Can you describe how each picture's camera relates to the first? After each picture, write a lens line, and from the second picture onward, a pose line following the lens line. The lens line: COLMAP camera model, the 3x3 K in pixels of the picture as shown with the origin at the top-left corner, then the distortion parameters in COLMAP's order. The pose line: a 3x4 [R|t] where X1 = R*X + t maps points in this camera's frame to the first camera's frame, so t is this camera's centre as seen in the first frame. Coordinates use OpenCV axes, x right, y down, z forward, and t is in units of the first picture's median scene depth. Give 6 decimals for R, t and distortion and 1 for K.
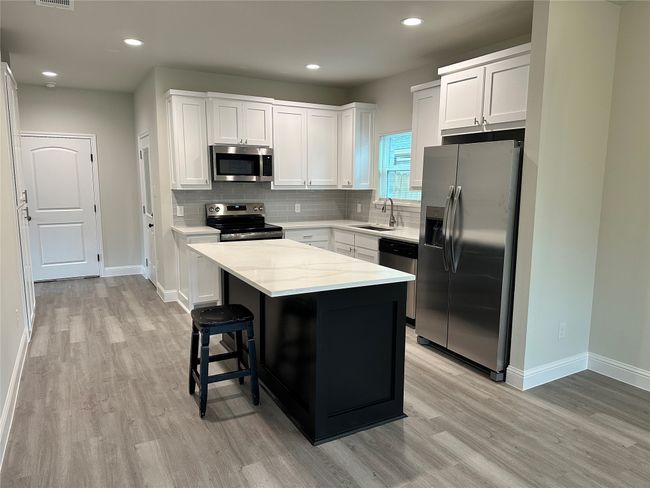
lens RADIAL K [[458.1, 0, 328.2], [0, 458.1, 246.9], [0, 0, 1]] dist [-0.019137, -0.008386]
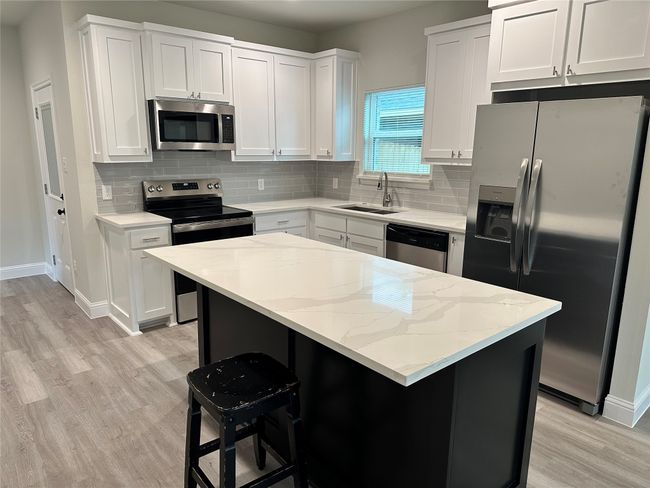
lens RADIAL K [[458.1, 0, 326.4], [0, 458.1, 245.2], [0, 0, 1]] dist [-0.019137, -0.008386]
pose [[0.979072, -0.040412, 0.199460, -0.141125], [0.026817, 0.997159, 0.070396, -0.039170], [-0.201739, -0.063574, 0.977374, 0.239438]]
